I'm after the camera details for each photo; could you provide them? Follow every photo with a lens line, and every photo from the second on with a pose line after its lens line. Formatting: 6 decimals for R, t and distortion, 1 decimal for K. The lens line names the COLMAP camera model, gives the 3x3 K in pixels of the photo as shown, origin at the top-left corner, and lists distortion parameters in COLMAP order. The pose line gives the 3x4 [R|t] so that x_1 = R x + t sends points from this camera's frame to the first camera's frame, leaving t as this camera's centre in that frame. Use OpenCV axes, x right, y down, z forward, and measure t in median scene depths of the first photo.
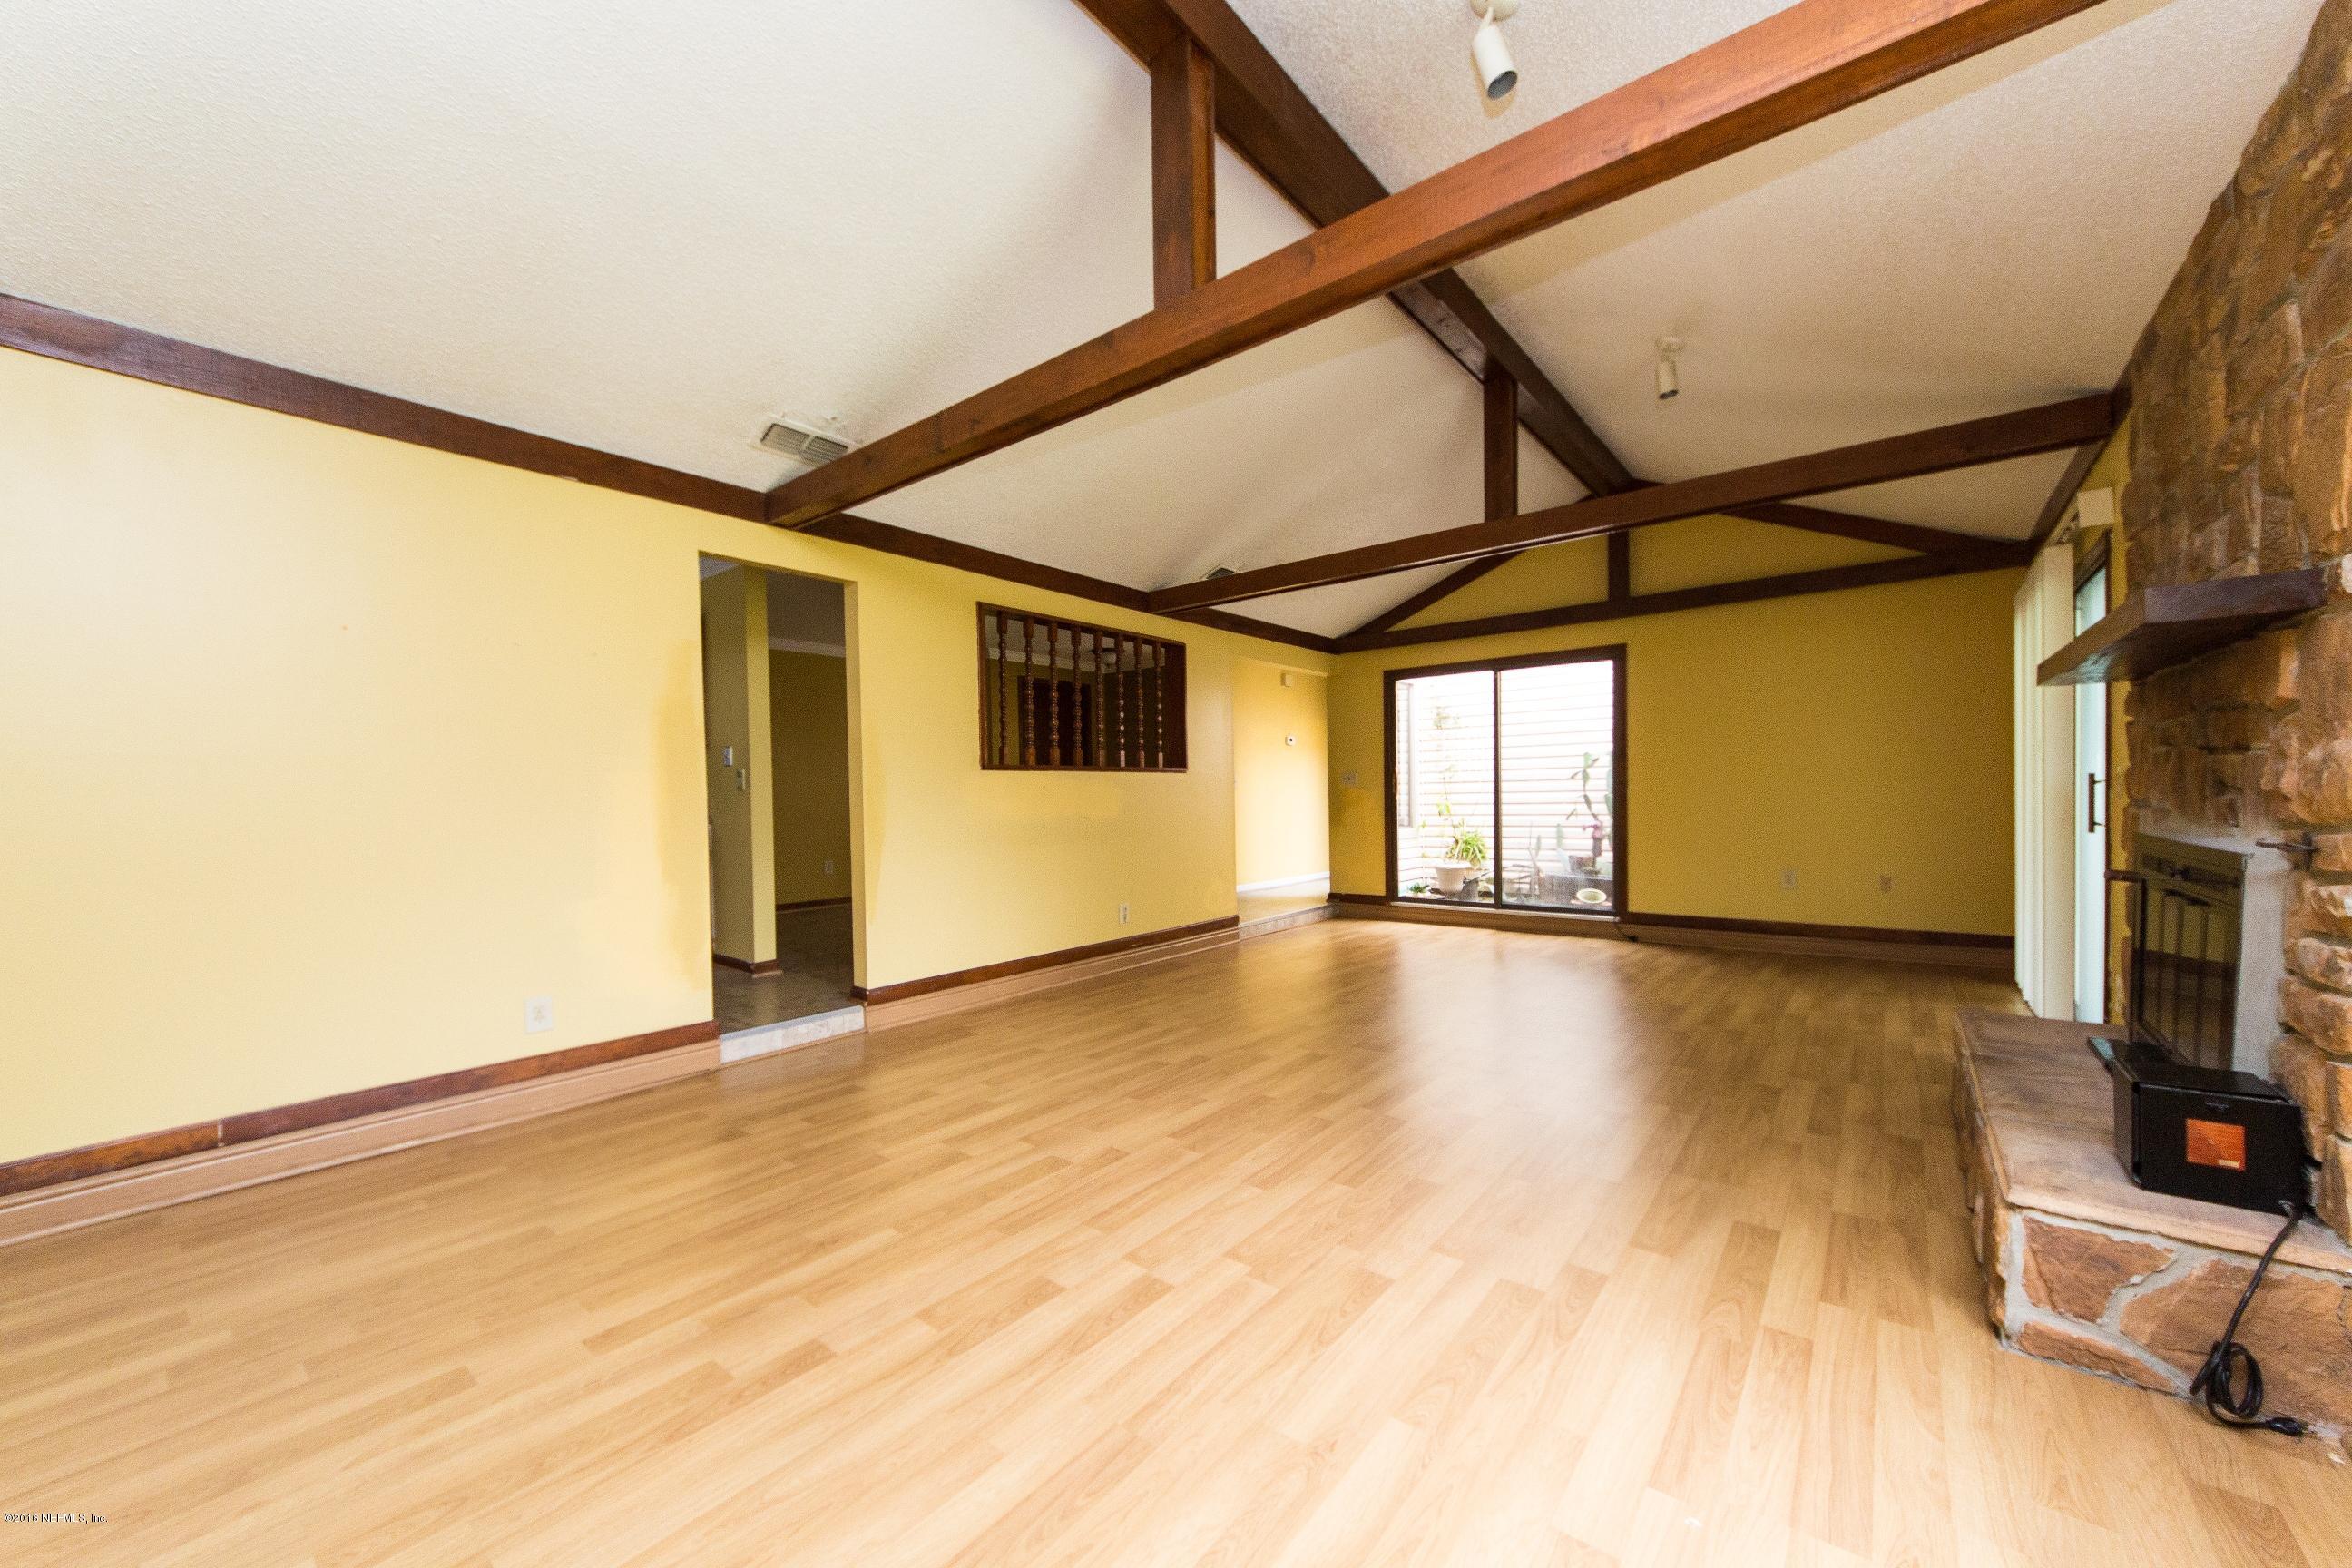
lens RADIAL K [[883.1, 0, 1172.3], [0, 883.1, 810.7], [0, 0, 1]] dist [0.002373, -0.000155]
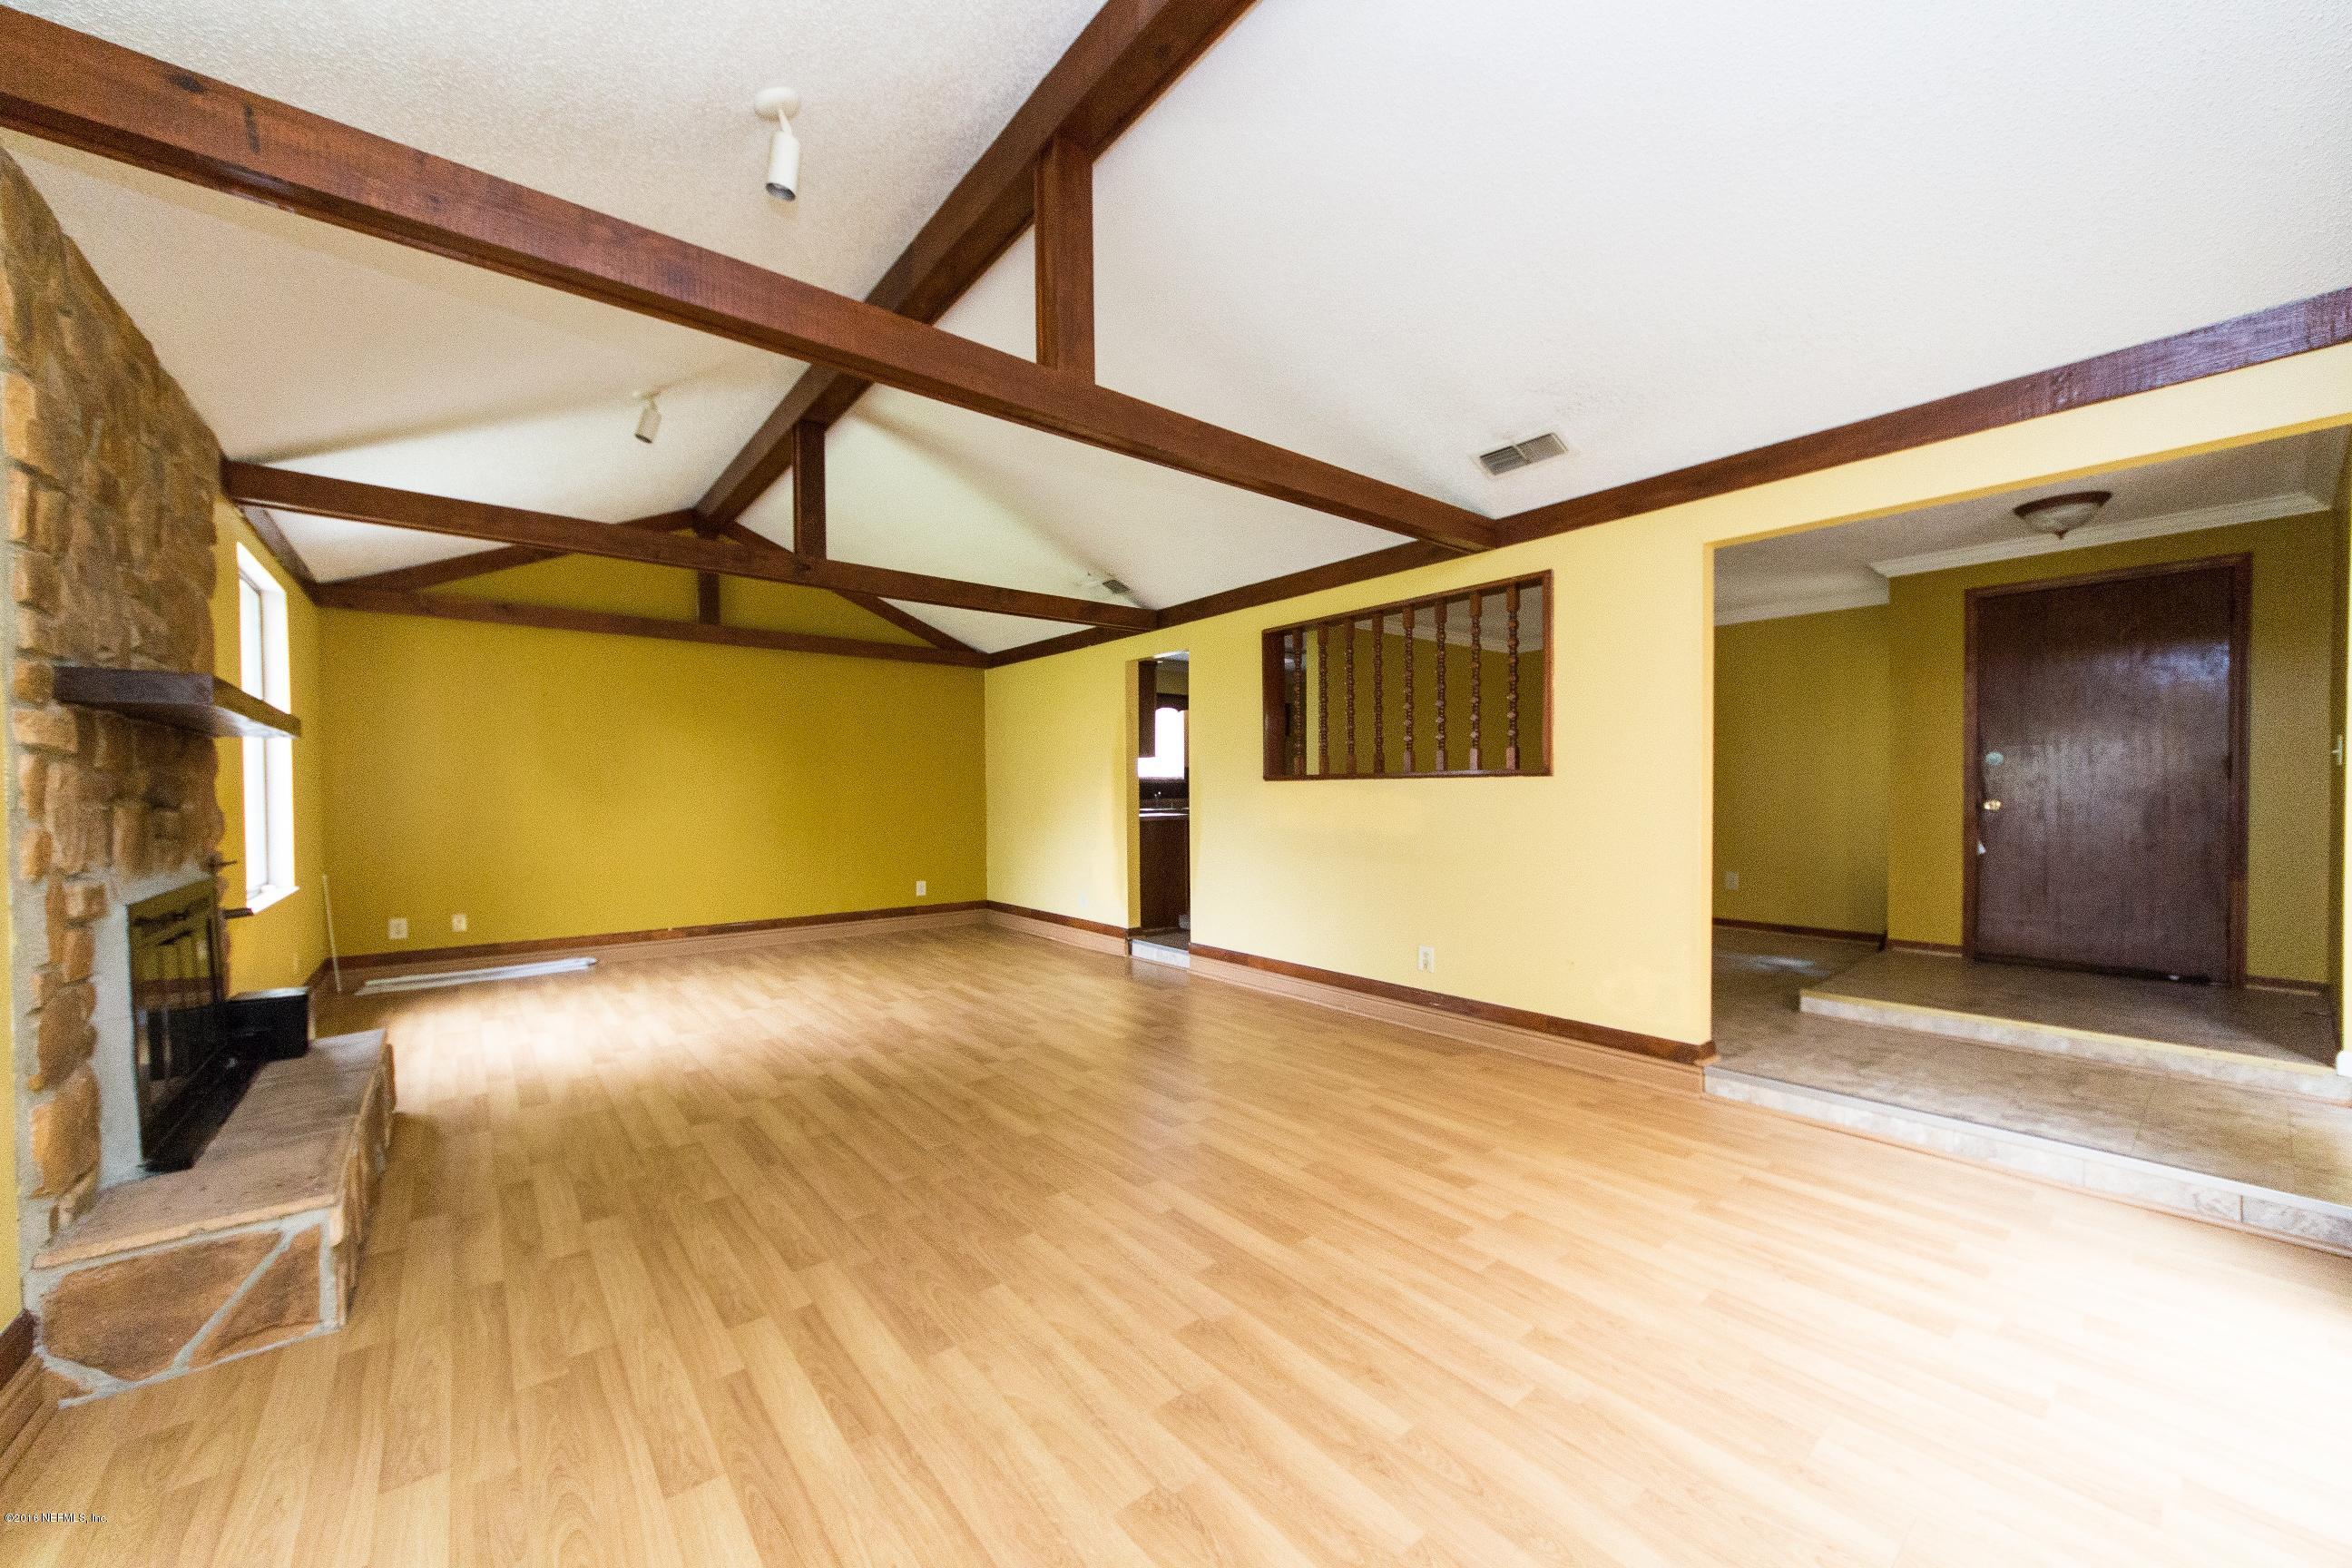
lens RADIAL K [[874.1, 0, 1174.3], [0, 874.1, 793.8], [0, 0, 1]] dist [0.000737, -0.000071]
pose [[-0.202958, 0.021363, -0.978954, 1.397642], [-0.008875, 0.999681, 0.023655, -0.087318], [0.979147, 0.013489, -0.202704, 1.744222]]
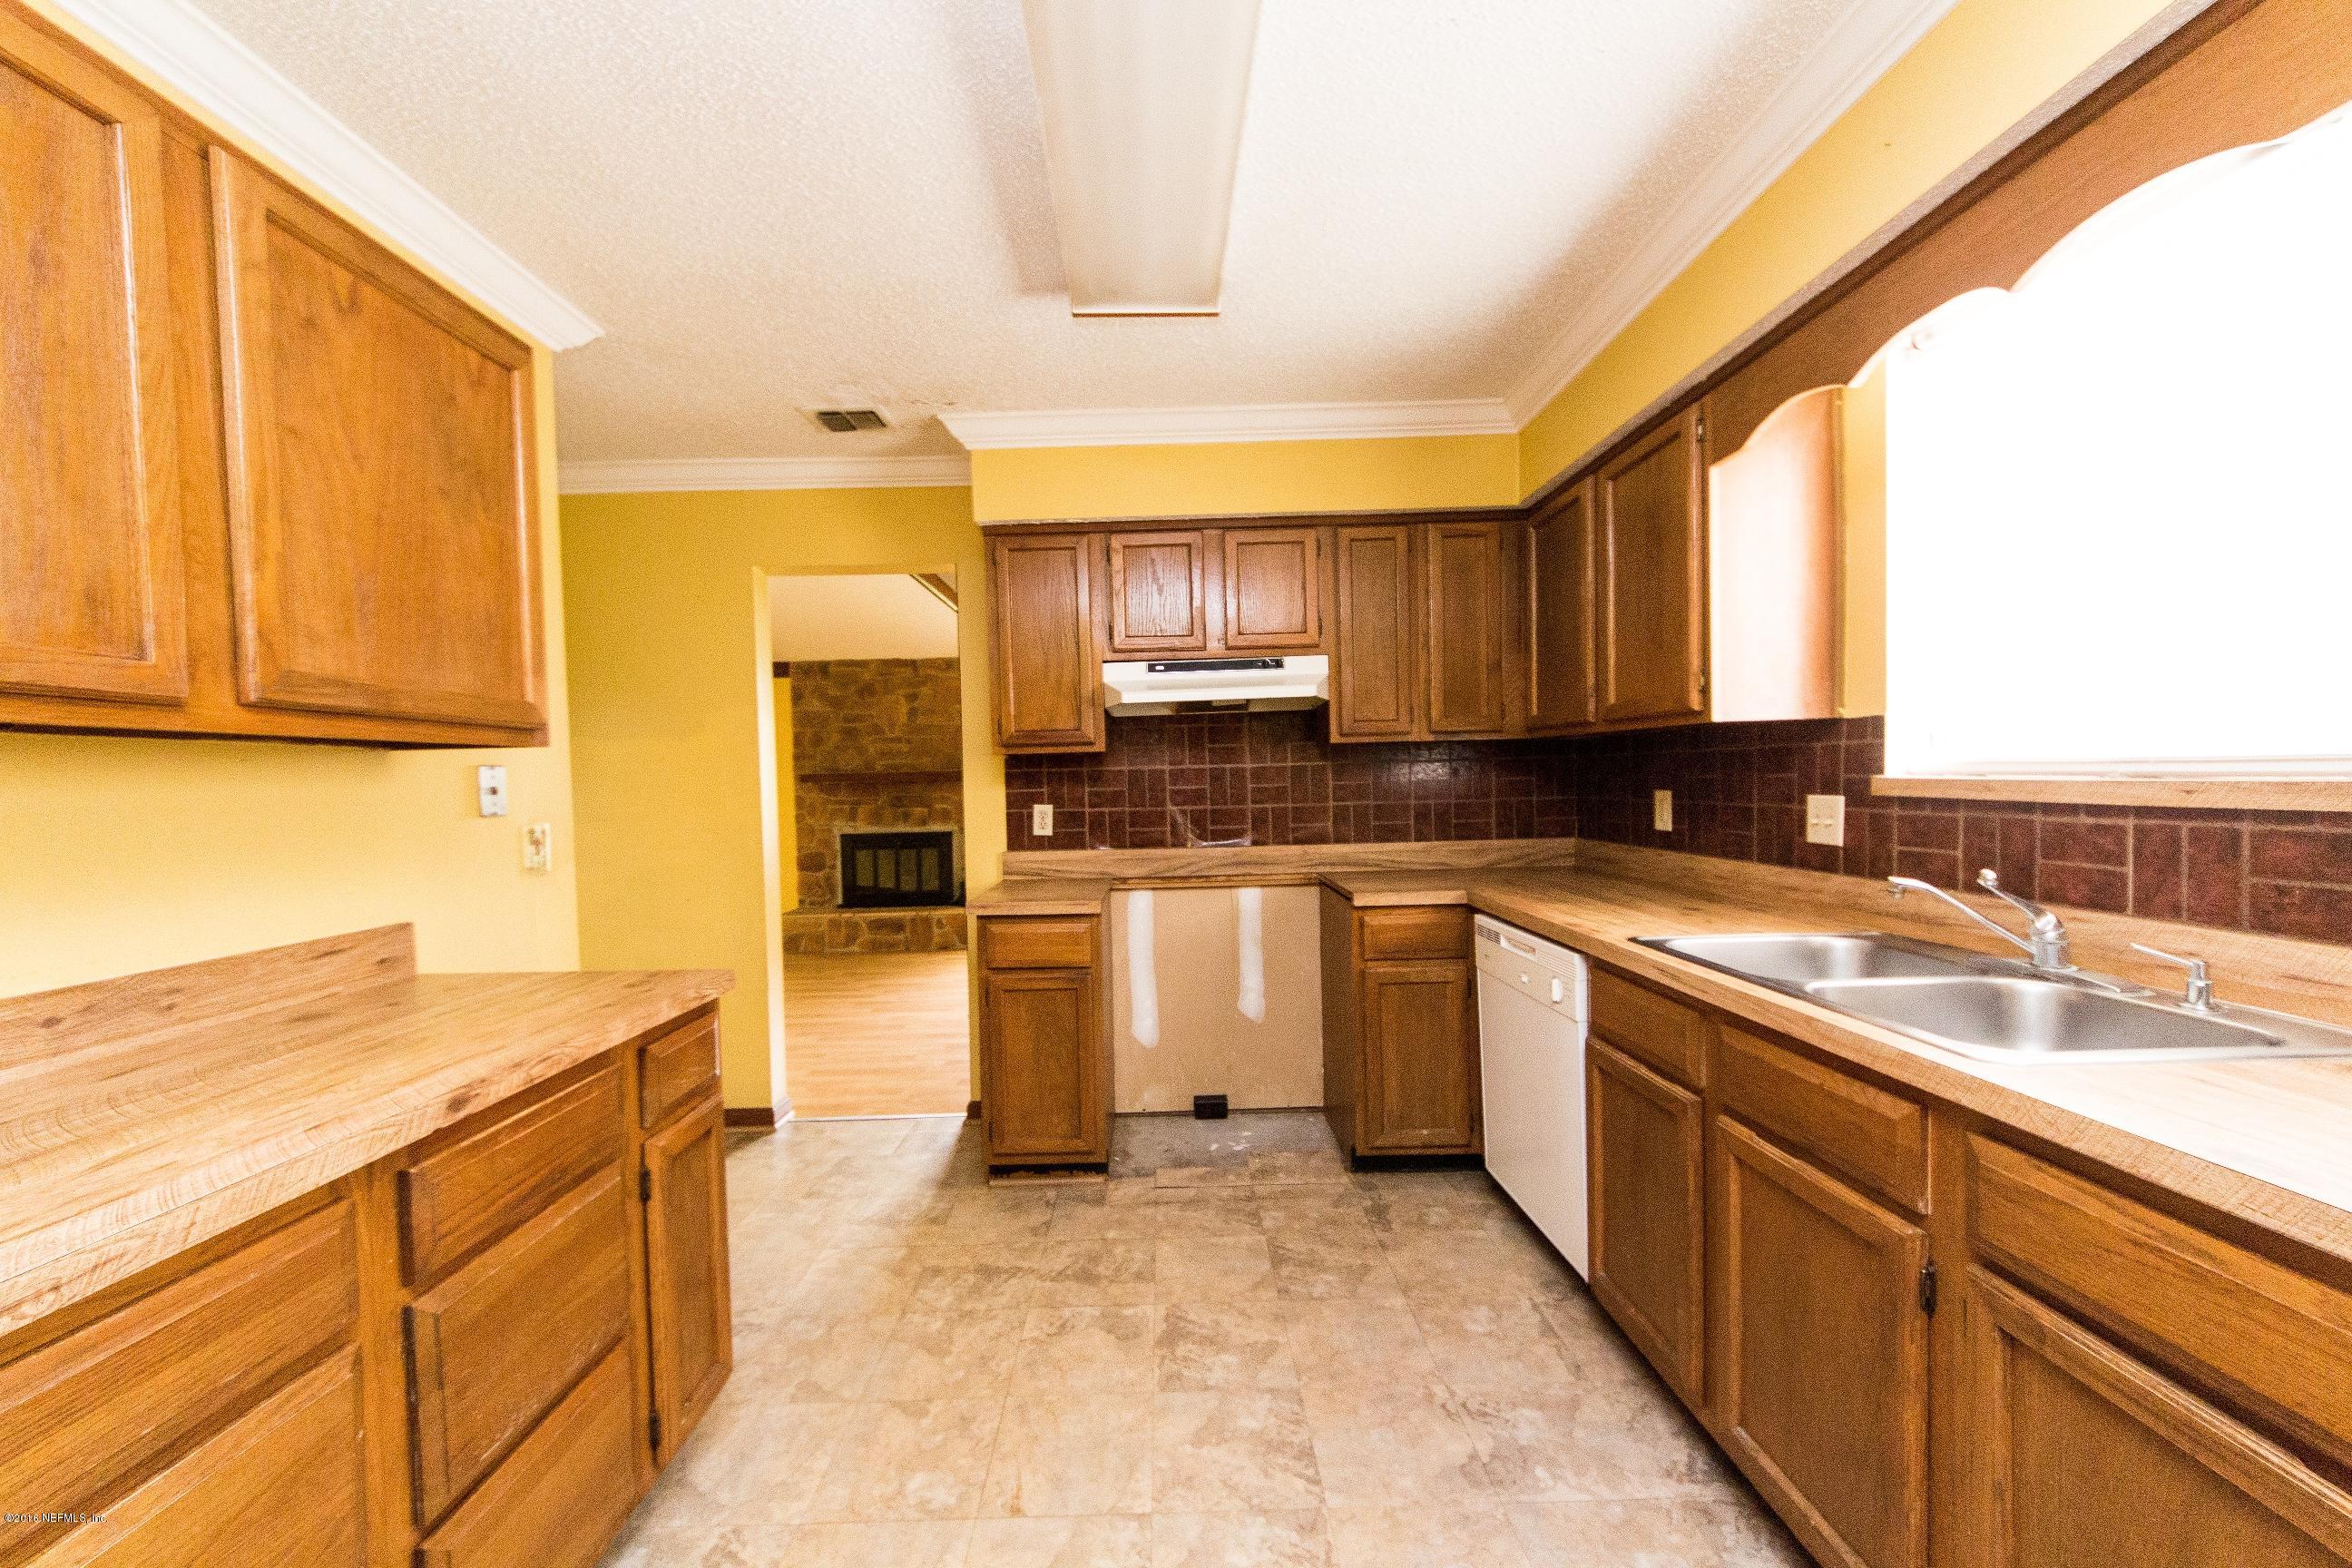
lens RADIAL K [[883.1, 0, 1172.3], [0, 883.1, 810.7], [0, 0, 1]] dist [0.002373, -0.000155]
pose [[-0.642605, 0.006506, 0.766170, -1.620180], [0.048362, 0.998314, 0.032085, -0.079534], [-0.764670, 0.057671, -0.641837, 1.719614]]
